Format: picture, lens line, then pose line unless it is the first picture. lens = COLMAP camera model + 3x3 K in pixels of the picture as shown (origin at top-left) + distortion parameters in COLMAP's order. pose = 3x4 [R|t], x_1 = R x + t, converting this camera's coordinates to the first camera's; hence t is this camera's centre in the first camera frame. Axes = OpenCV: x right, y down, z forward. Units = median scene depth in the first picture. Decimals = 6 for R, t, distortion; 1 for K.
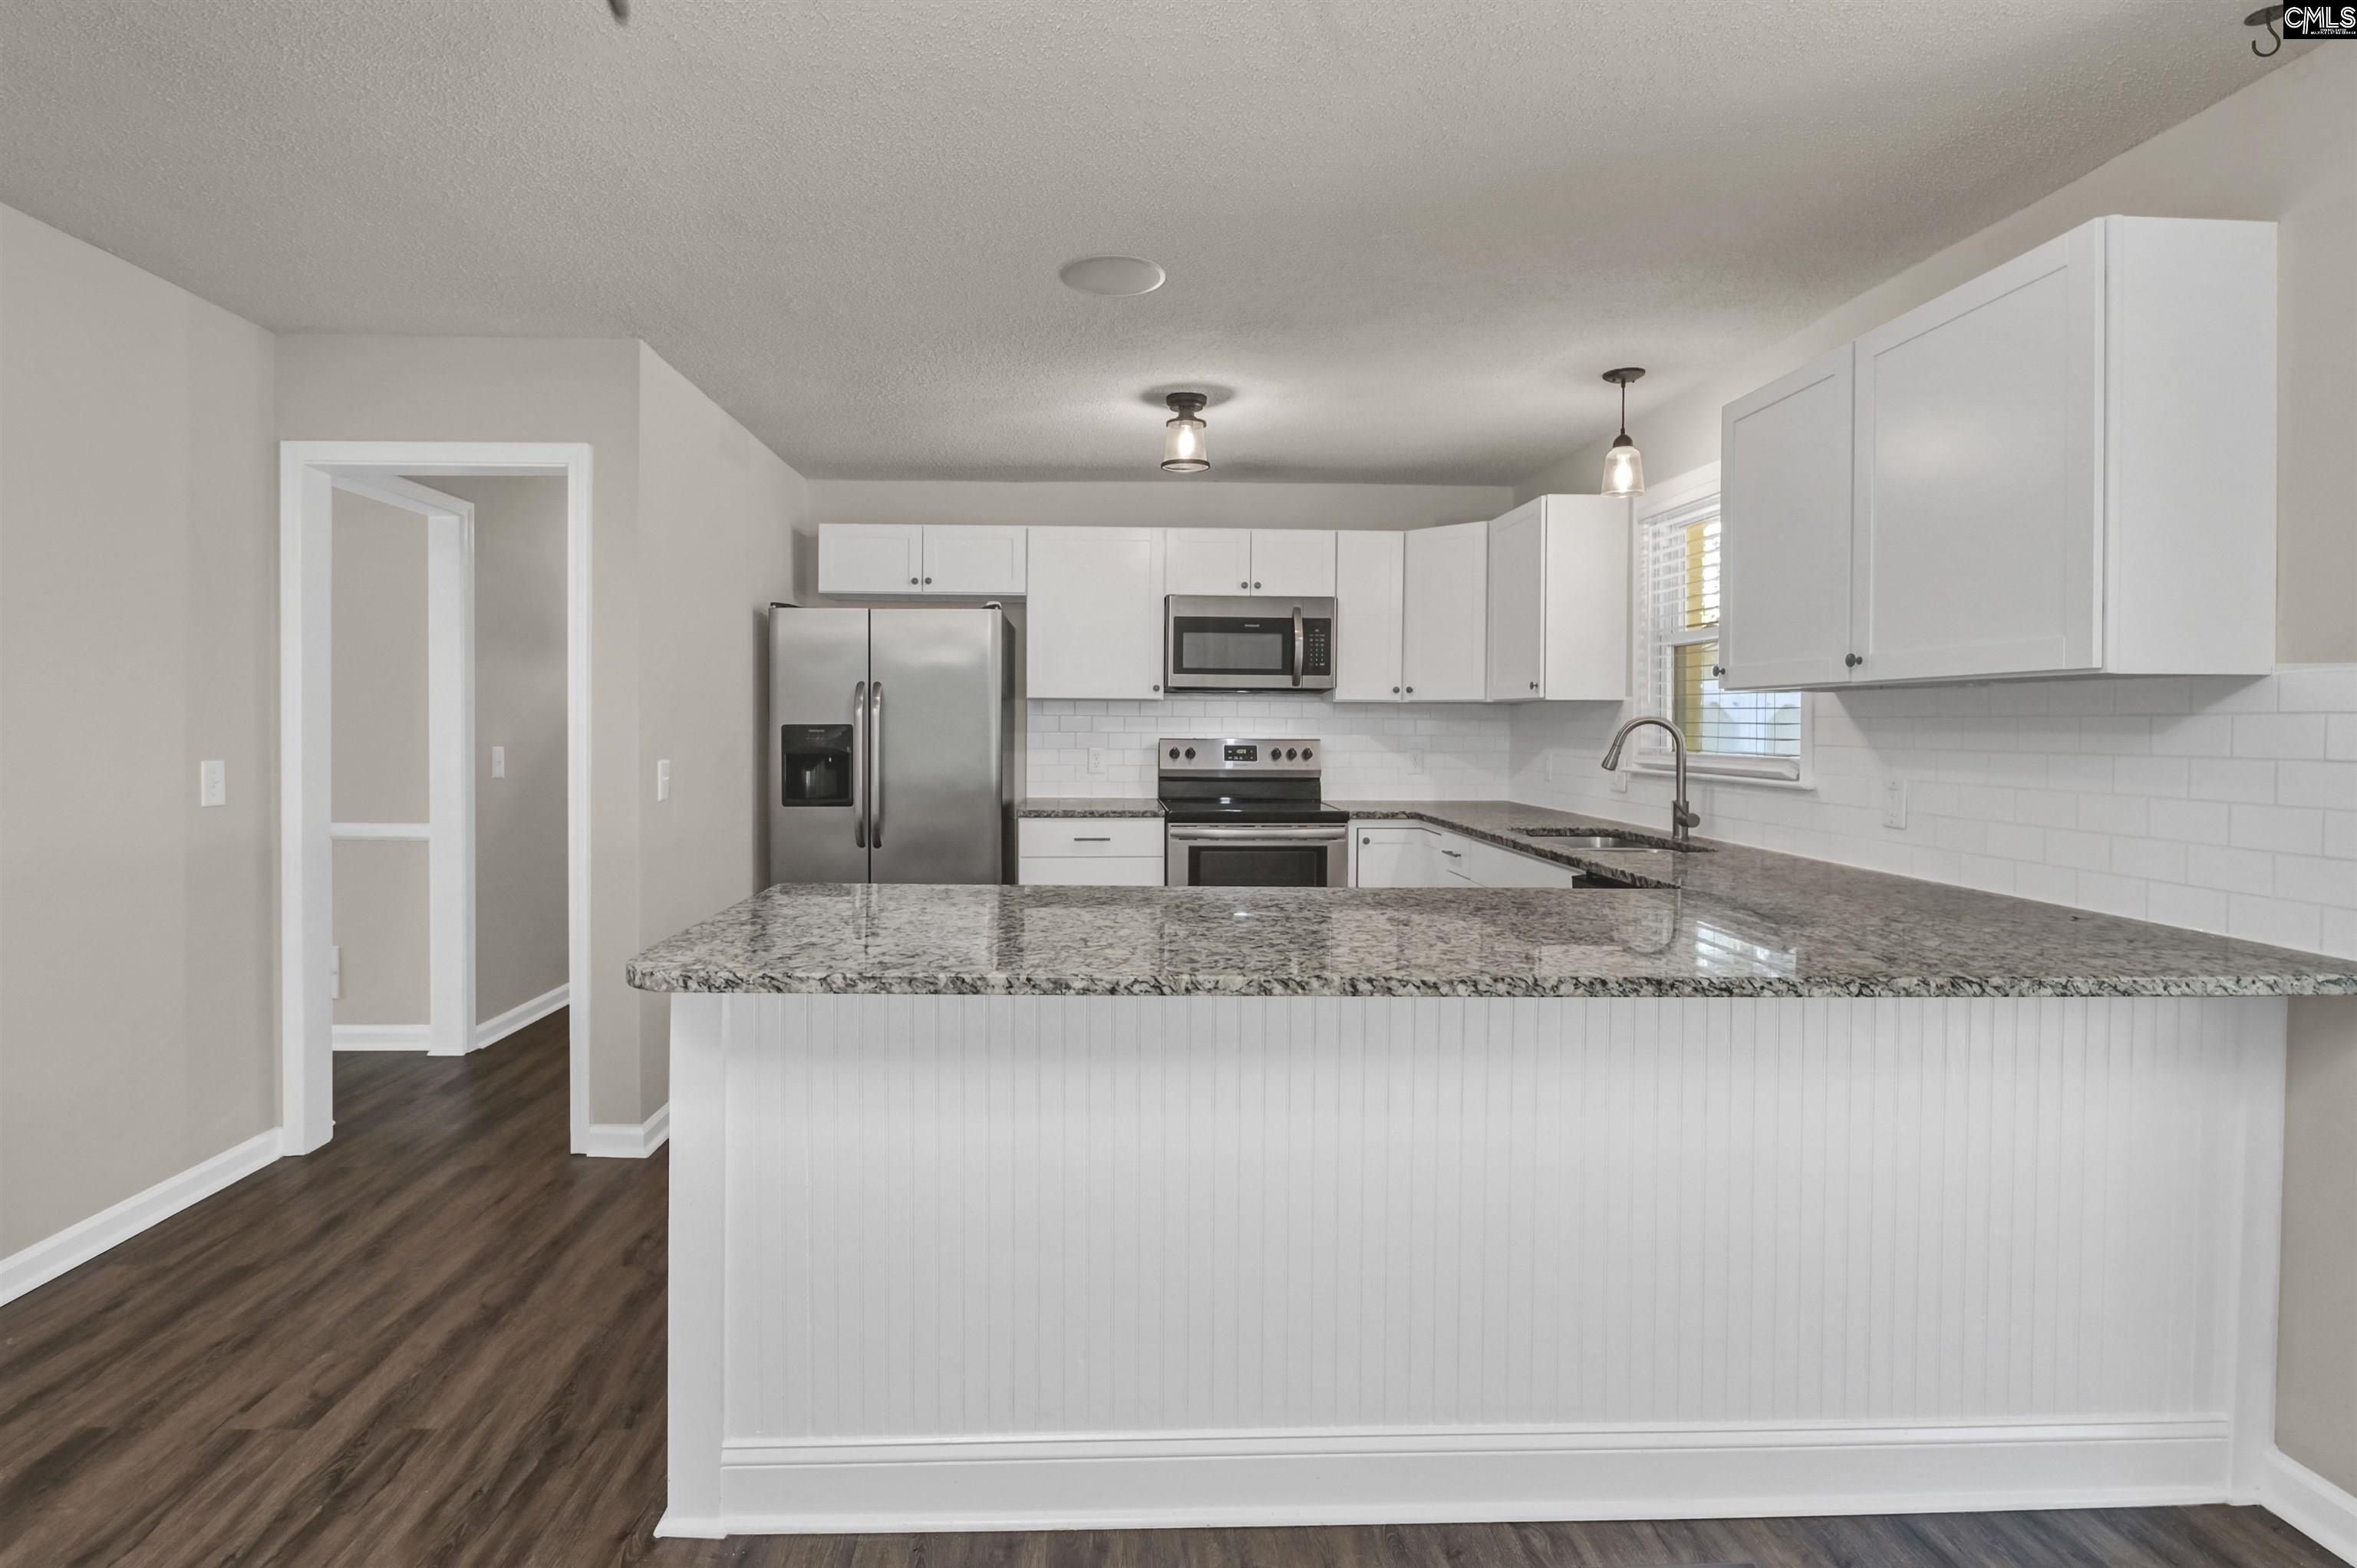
lens RADIAL K [[1100.1, 0, 1172.6], [0, 1100.1, 720.5], [0, 0, 1]] dist [0.001362, -0.006490]
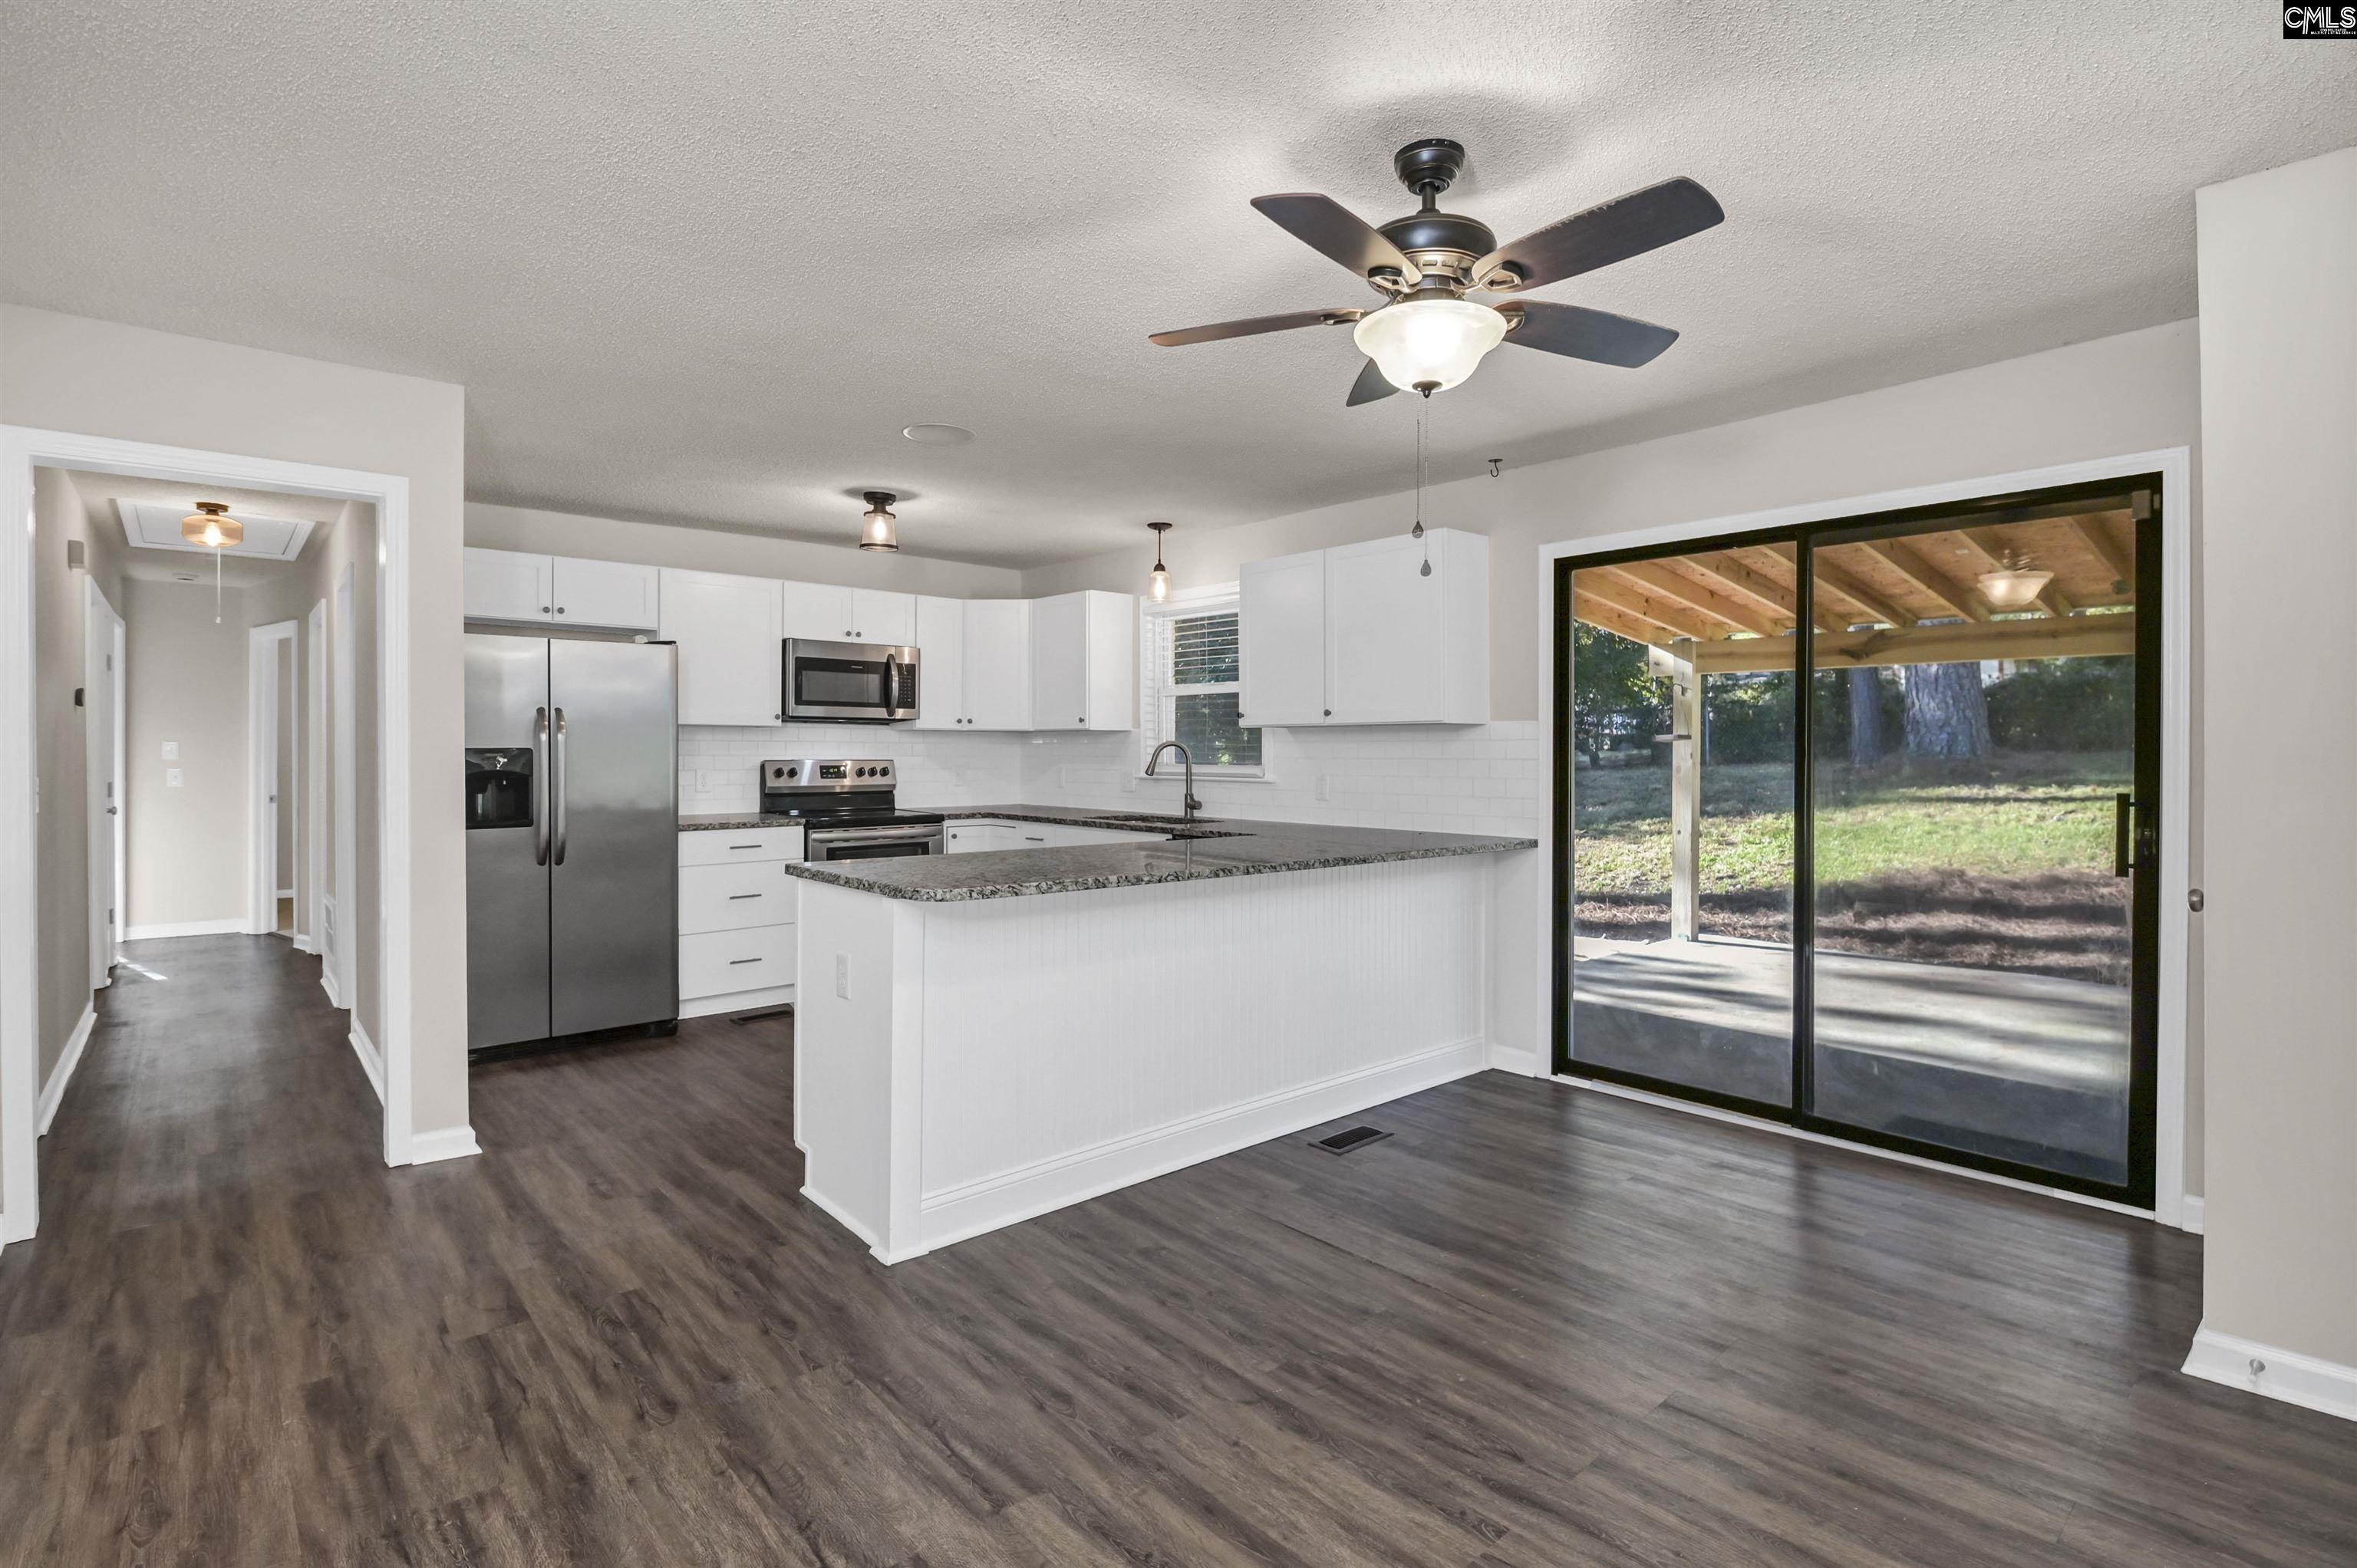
lens RADIAL K [[1121.5, 0, 1184.3], [0, 1121.5, 708.4], [0, 0, 1]] dist [0.000186, -0.000173]
pose [[0.768869, 0.020244, 0.639086, -0.497446], [0.001388, 0.999443, -0.033329, 0.002219], [-0.639405, 0.026513, 0.768413, -0.217452]]
